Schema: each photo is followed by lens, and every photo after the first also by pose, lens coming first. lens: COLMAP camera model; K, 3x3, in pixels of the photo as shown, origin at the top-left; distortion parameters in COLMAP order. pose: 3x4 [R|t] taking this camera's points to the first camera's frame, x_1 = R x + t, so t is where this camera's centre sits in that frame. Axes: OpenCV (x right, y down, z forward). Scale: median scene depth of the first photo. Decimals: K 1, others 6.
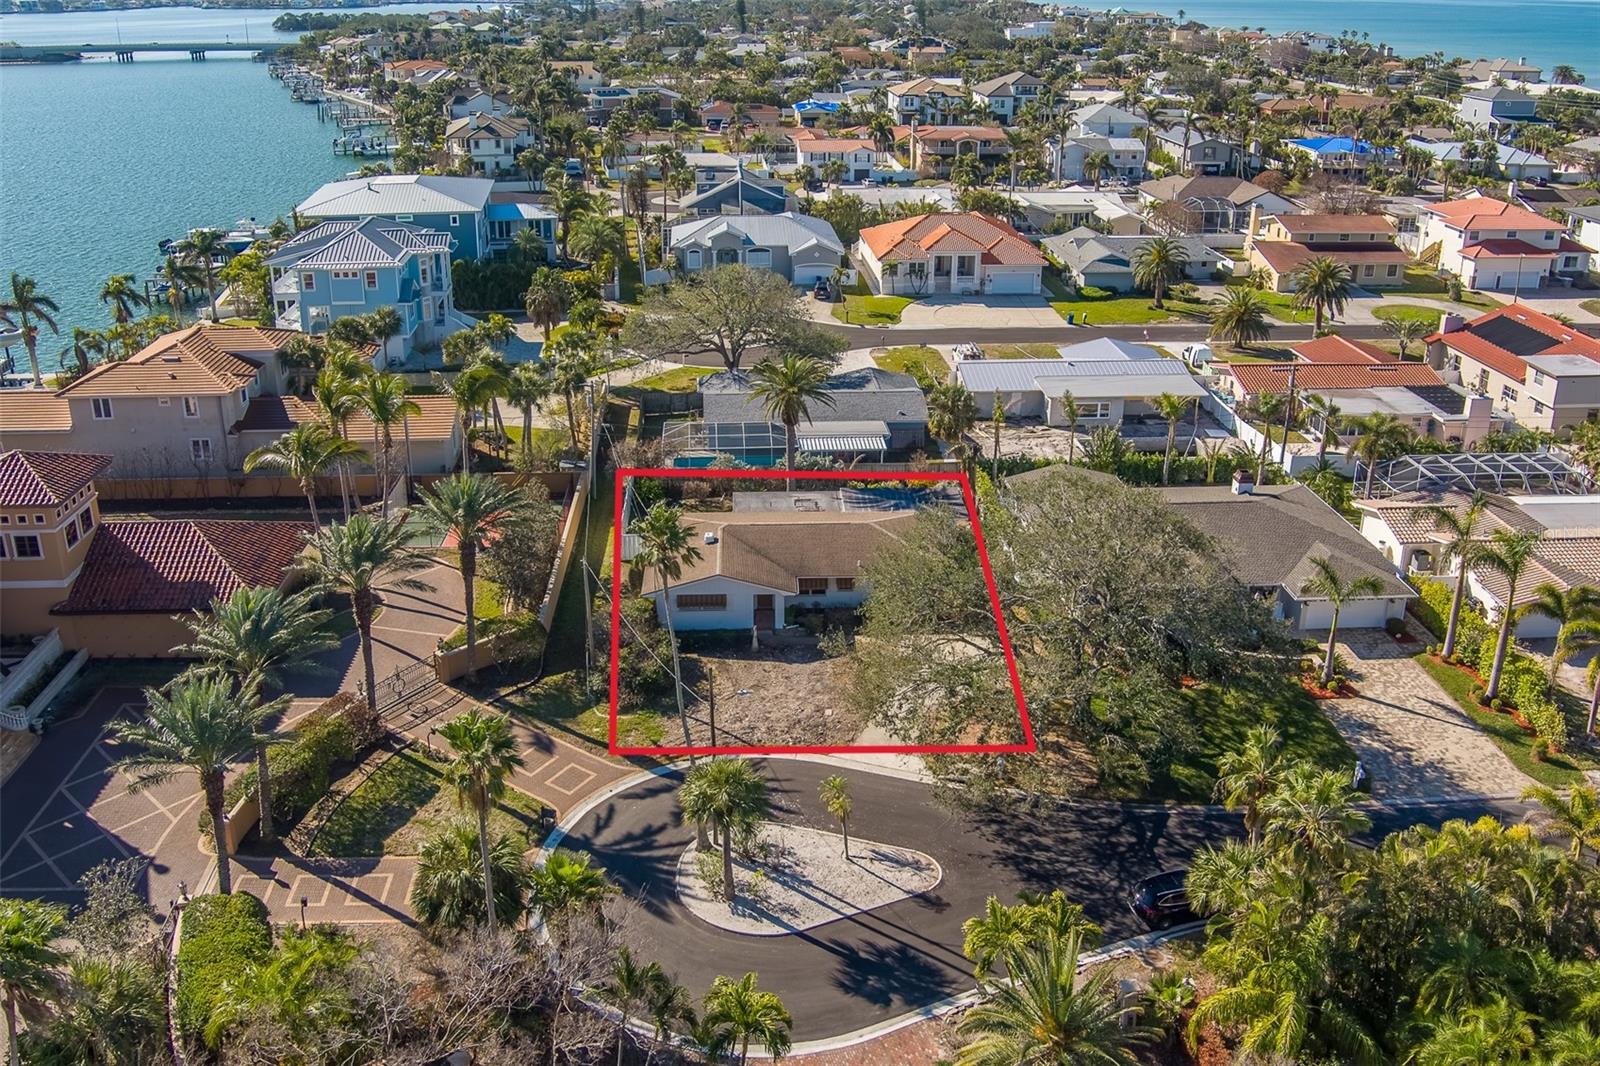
lens RADIAL K [[1273.5, 0, 800.0], [0, 1273.5, 533.0], [0, 0, 1]] dist [-0.051667, 0.000828]
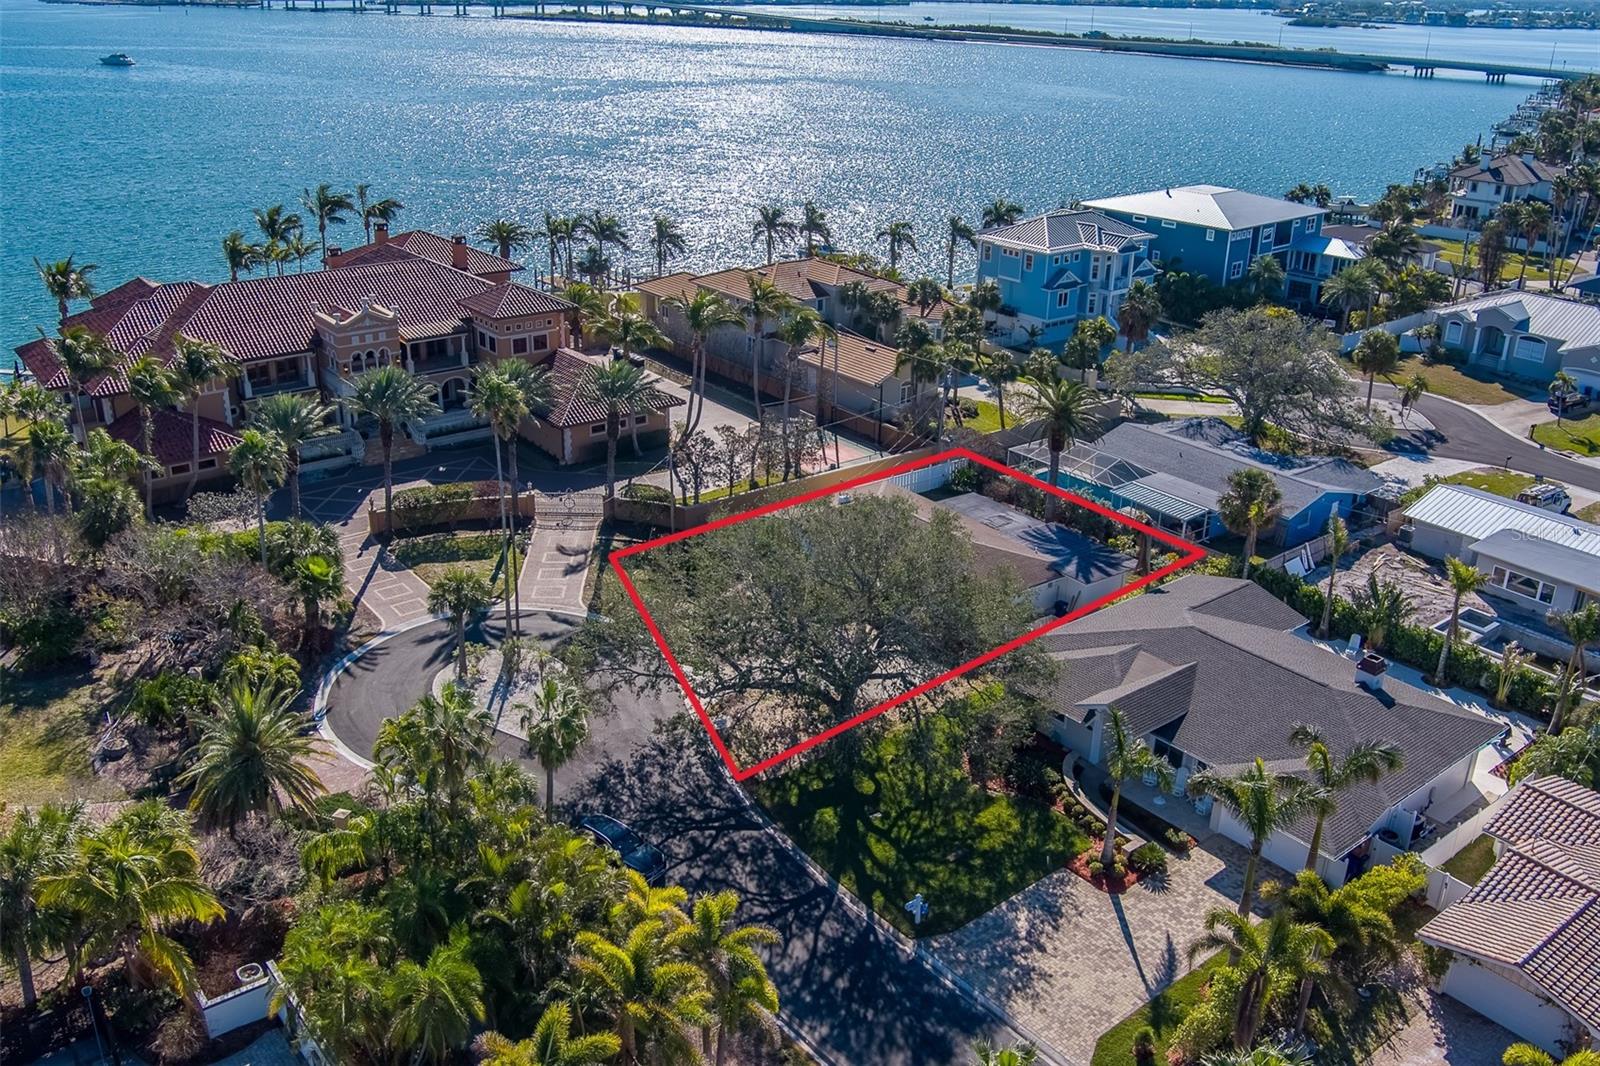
lens RADIAL K [[1300.4, 0, 800.3], [0, 1300.4, 650.5], [0, 0, 1]] dist [-0.036311, -0.001592]
pose [[0.563072, 0.391530, -0.727773, 0.415207], [-0.350825, 0.910603, 0.218459, -0.058296], [0.748246, 0.132313, 0.650093, 0.140895]]
